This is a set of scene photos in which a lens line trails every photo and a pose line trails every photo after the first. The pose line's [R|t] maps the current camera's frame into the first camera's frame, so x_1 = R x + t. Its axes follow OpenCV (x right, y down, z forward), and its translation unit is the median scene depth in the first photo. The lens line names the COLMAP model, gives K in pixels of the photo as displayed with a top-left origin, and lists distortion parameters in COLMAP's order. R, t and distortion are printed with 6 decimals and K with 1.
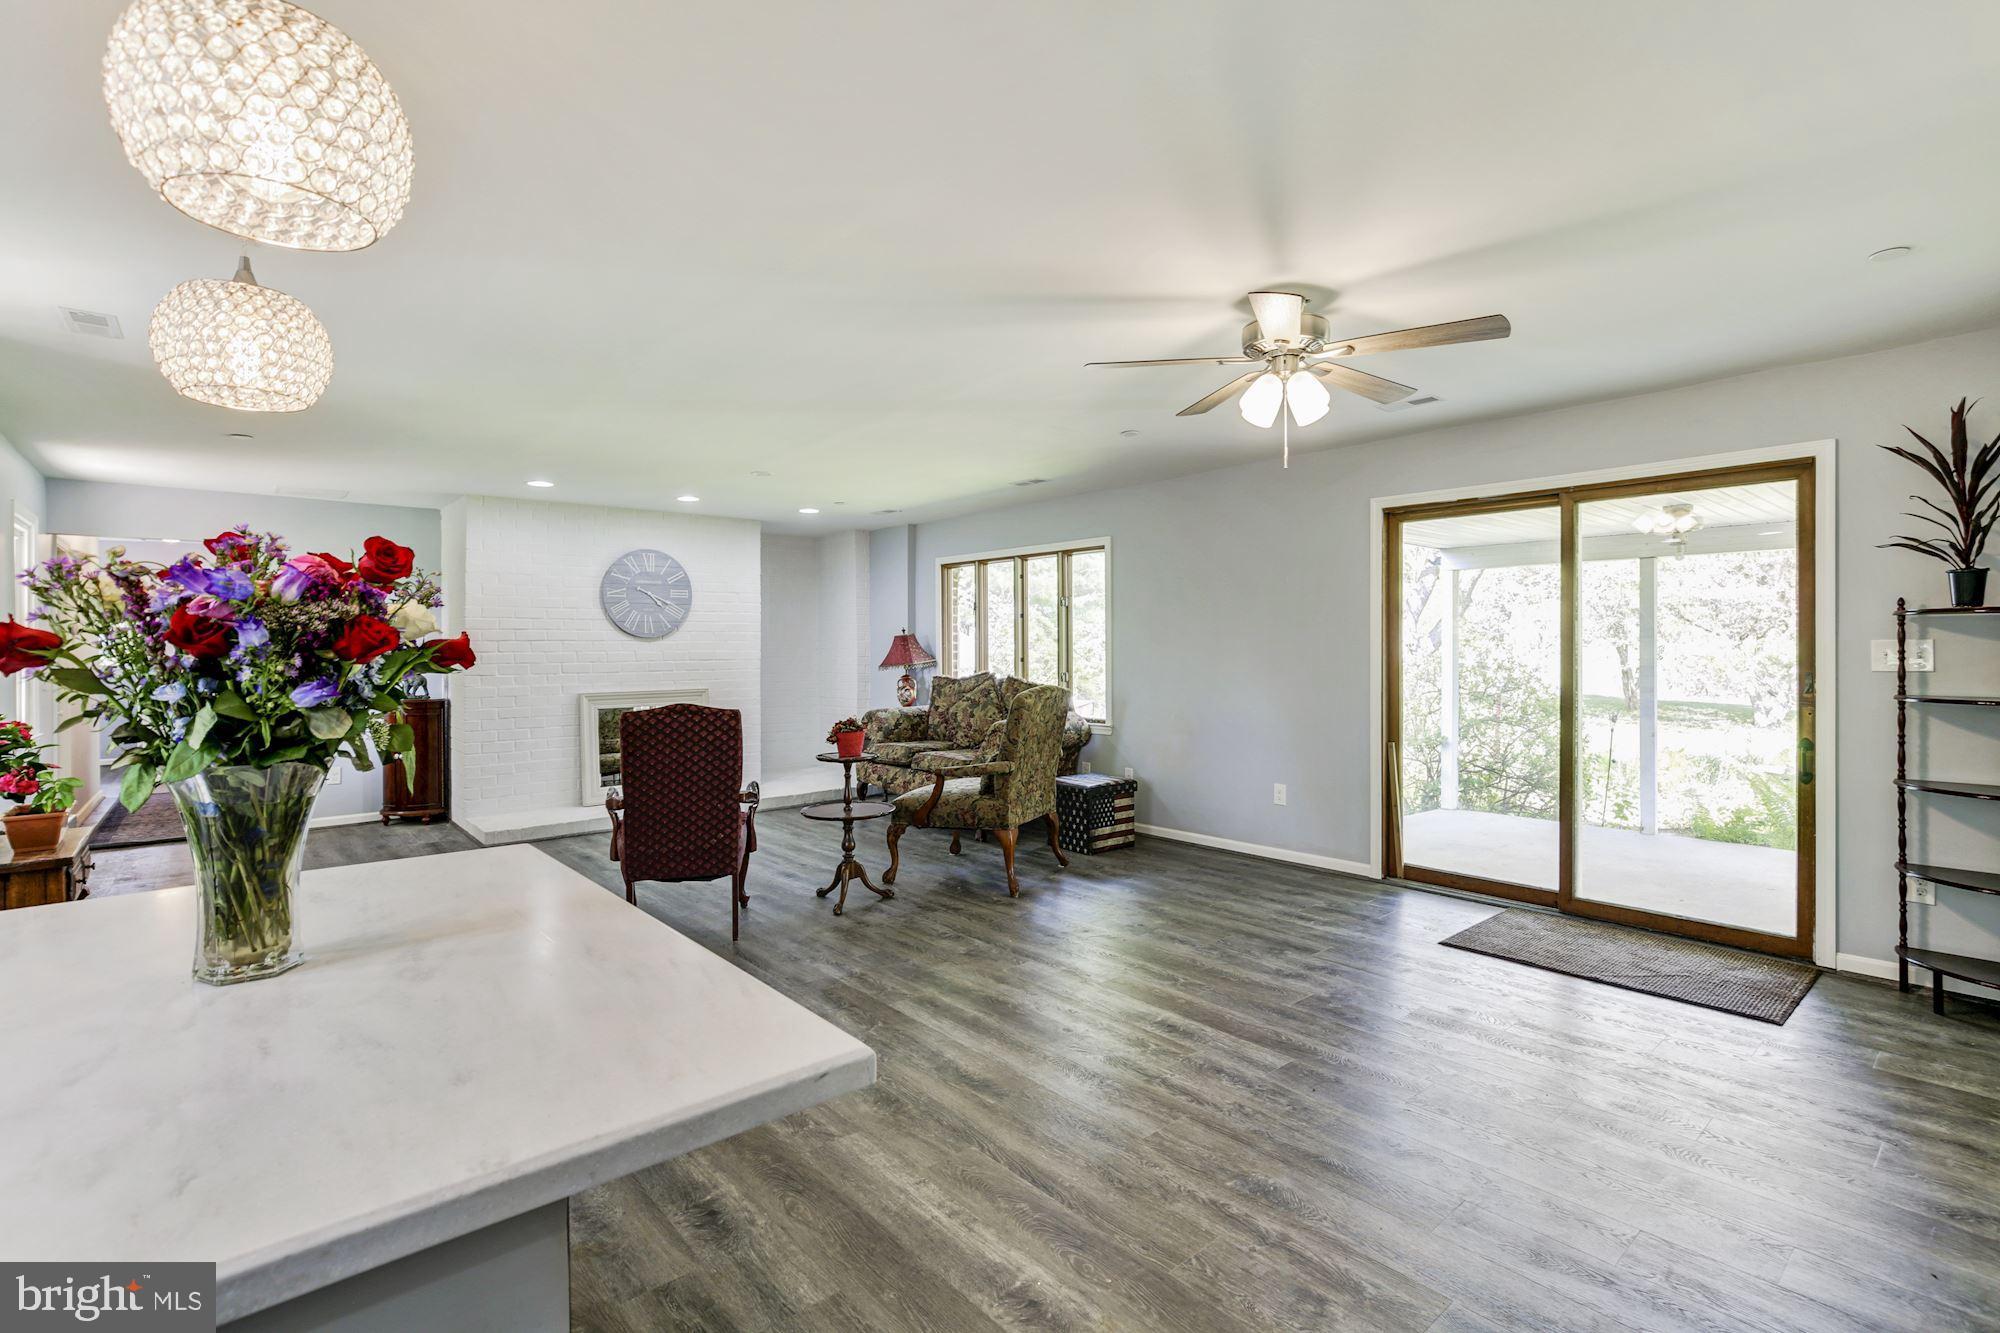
lens RADIAL K [[912.3, 0, 1006.6], [0, 912.3, 651.6], [0, 0, 1]] dist [-0.015843, 0.005102]
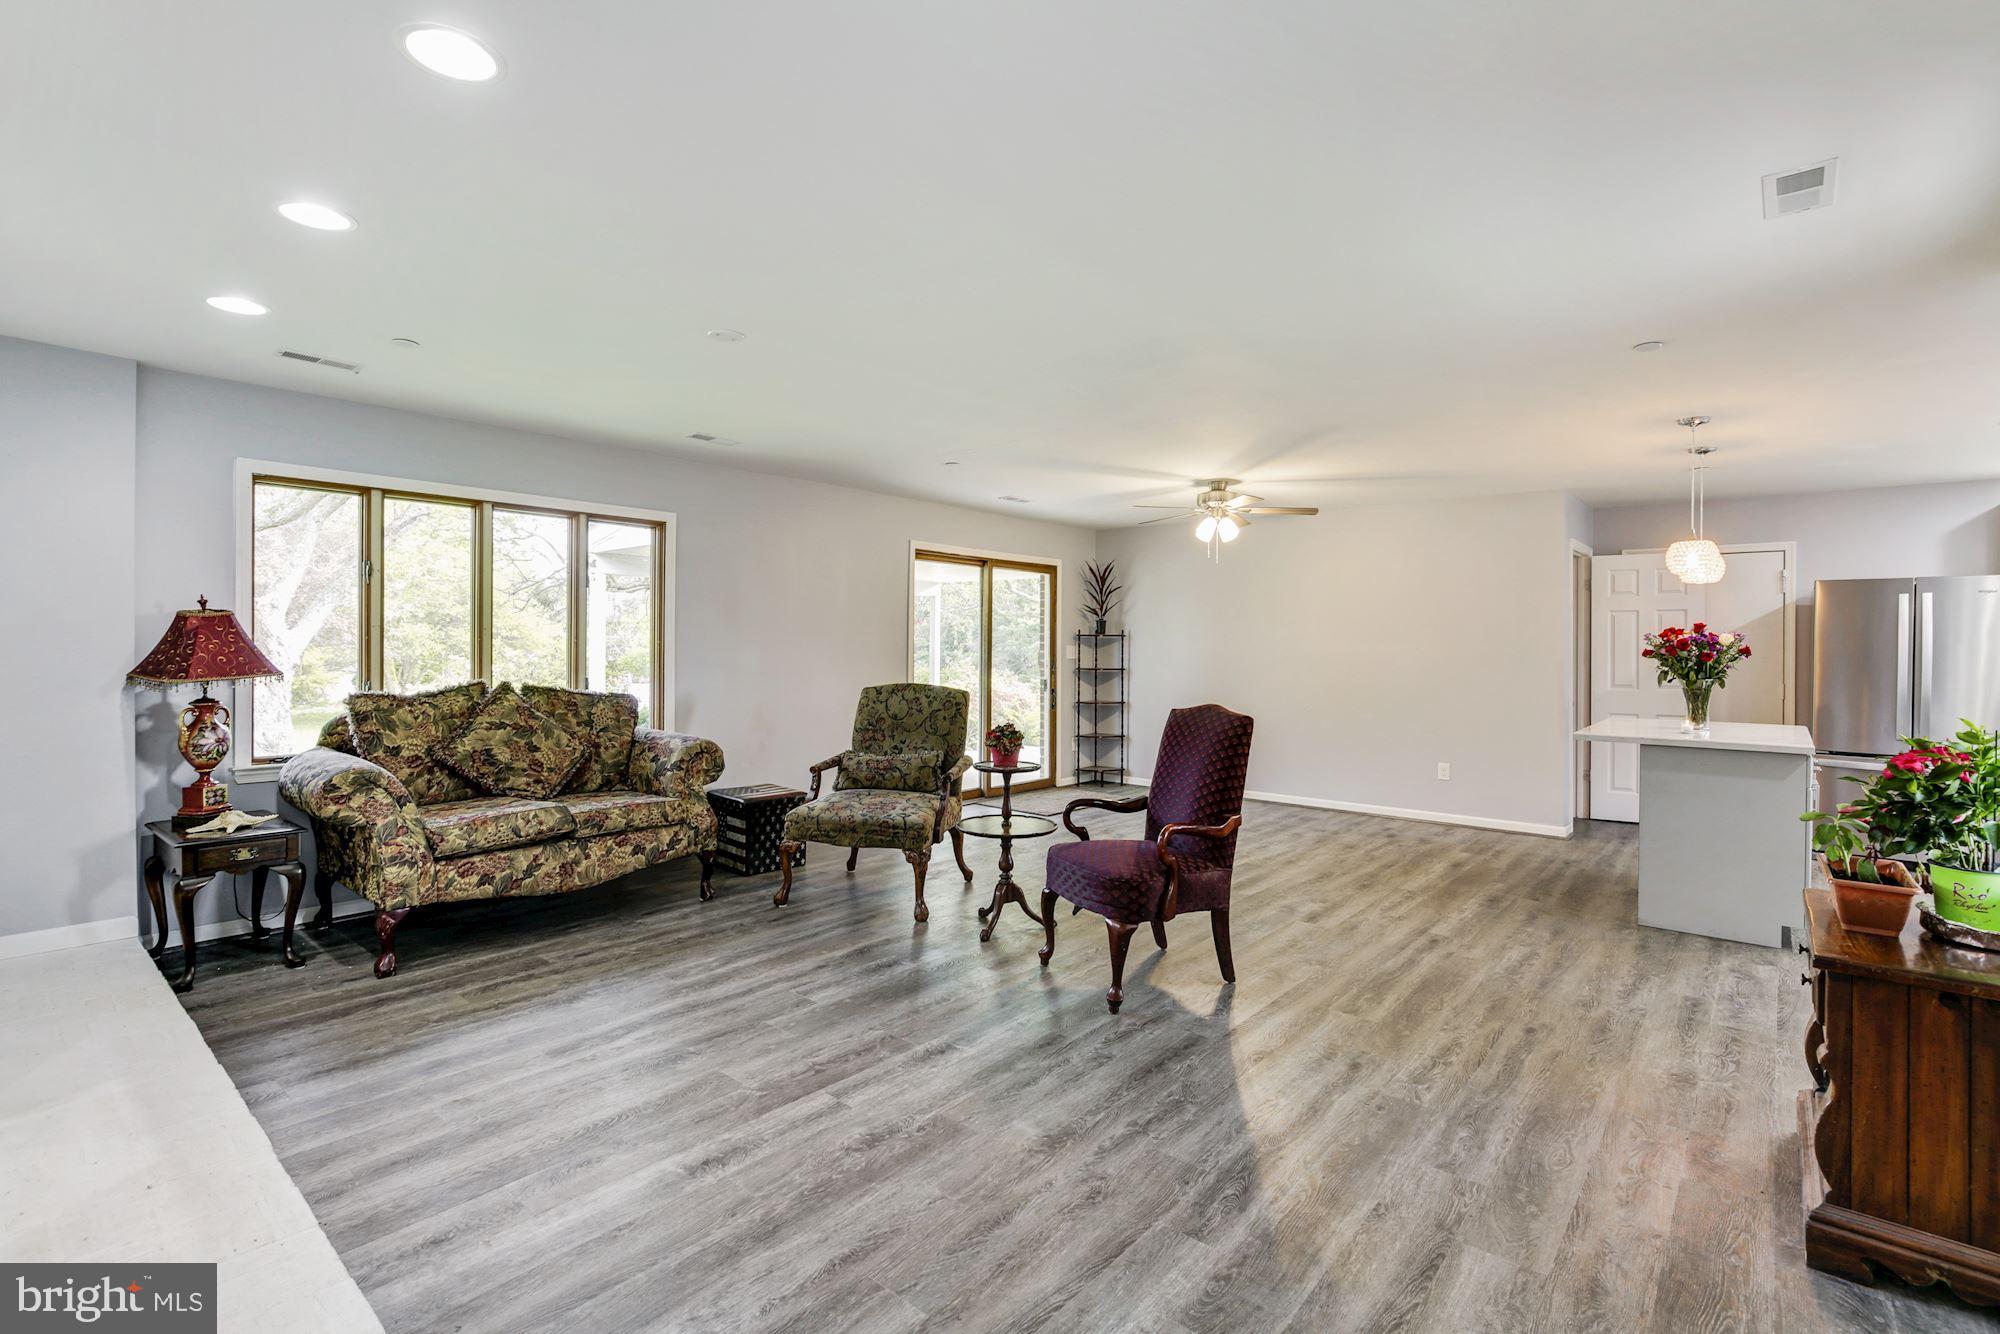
lens RADIAL K [[912.3, 0, 1008.5], [0, 912.3, 650.7], [0, 0, 1]] dist [-0.015843, 0.005102]
pose [[-0.145533, -0.000445, 0.989353, -0.747878], [-0.003189, 0.999995, -0.000019, -0.000048], [-0.989348, -0.003158, -0.145534, 0.792050]]
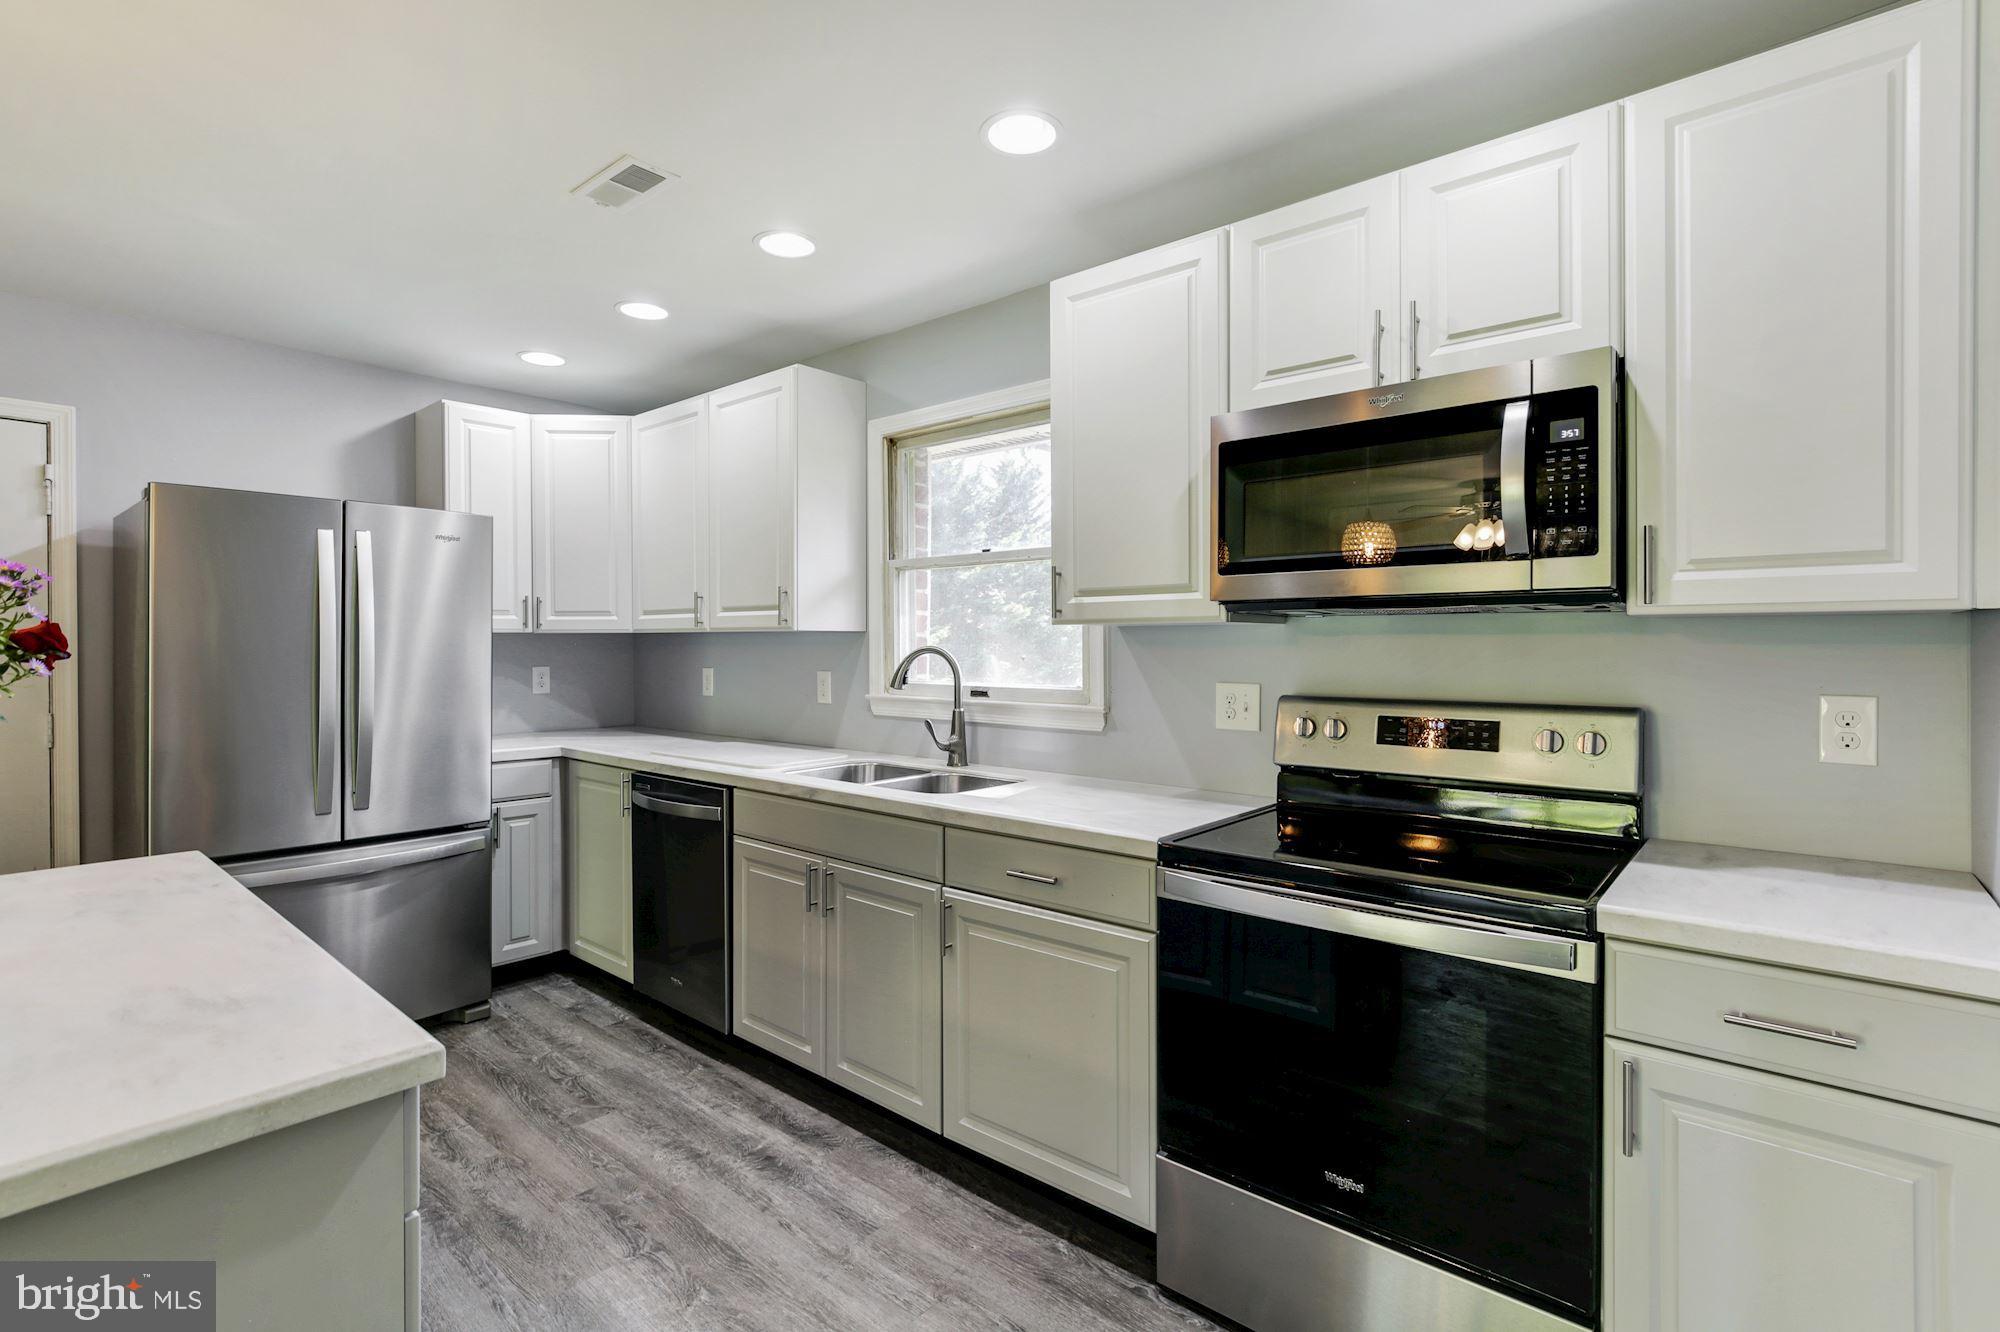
lens RADIAL K [[912.3, 0, 1016.8], [0, 912.3, 655.2], [0, 0, 1]] dist [-0.015843, 0.005102]
pose [[-0.987718, 0.005631, -0.156148, -0.311636], [0.003339, 0.999883, 0.014938, -0.000472], [0.156213, 0.014233, -0.987621, 0.338515]]
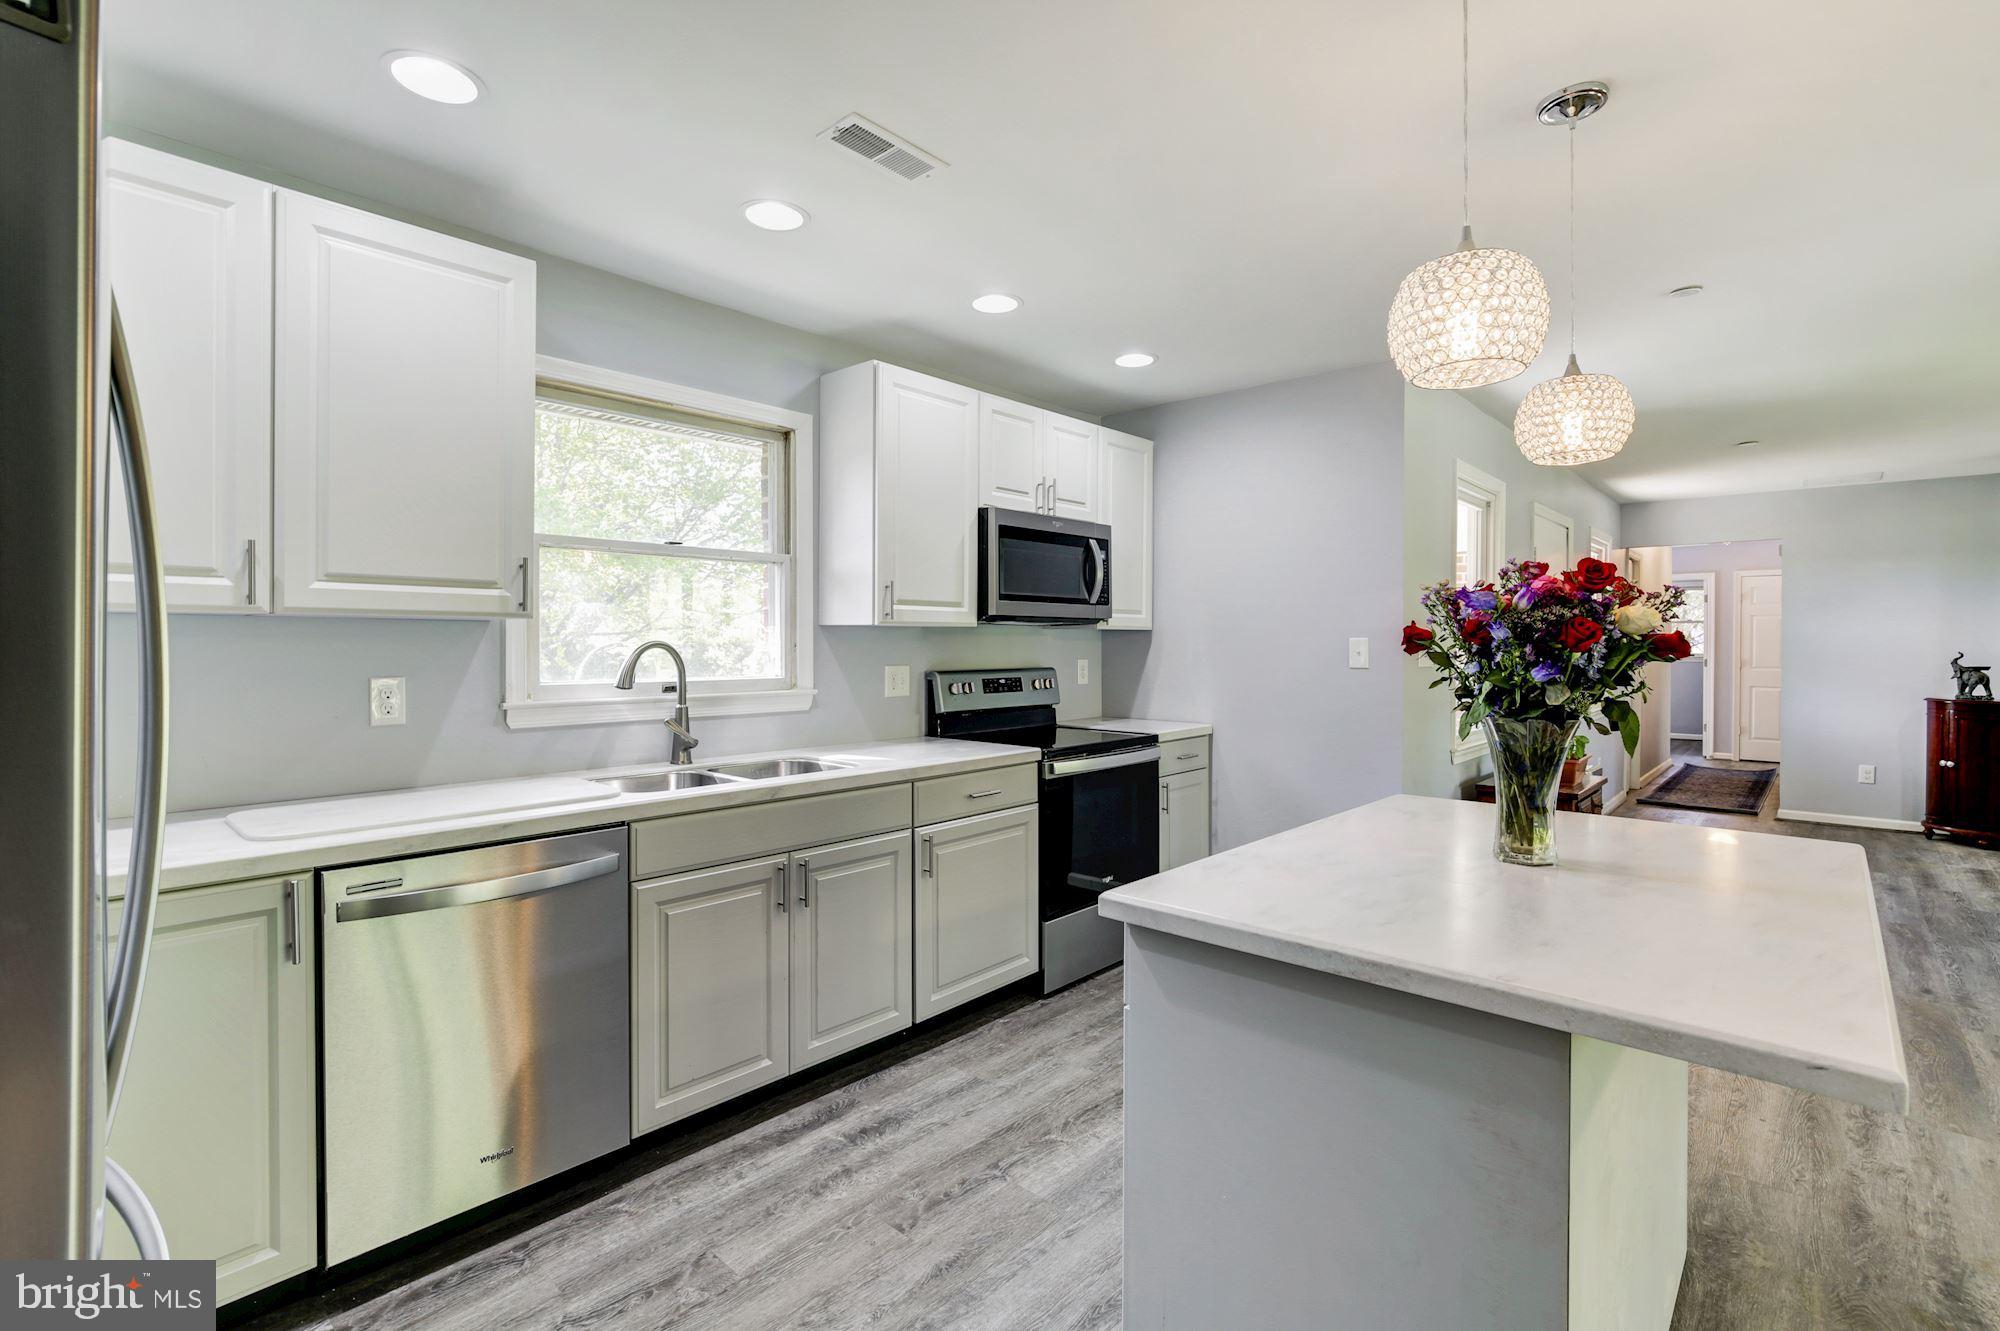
lens RADIAL K [[912.3, 0, 1004.6], [0, 912.3, 647.4], [0, 0, 1]] dist [-0.015843, 0.005102]
pose [[0.111968, 0.011228, -0.993648, 0.092485], [-0.005799, 0.999927, 0.010645, -0.000547], [0.993695, 0.004571, 0.112024, -0.001371]]
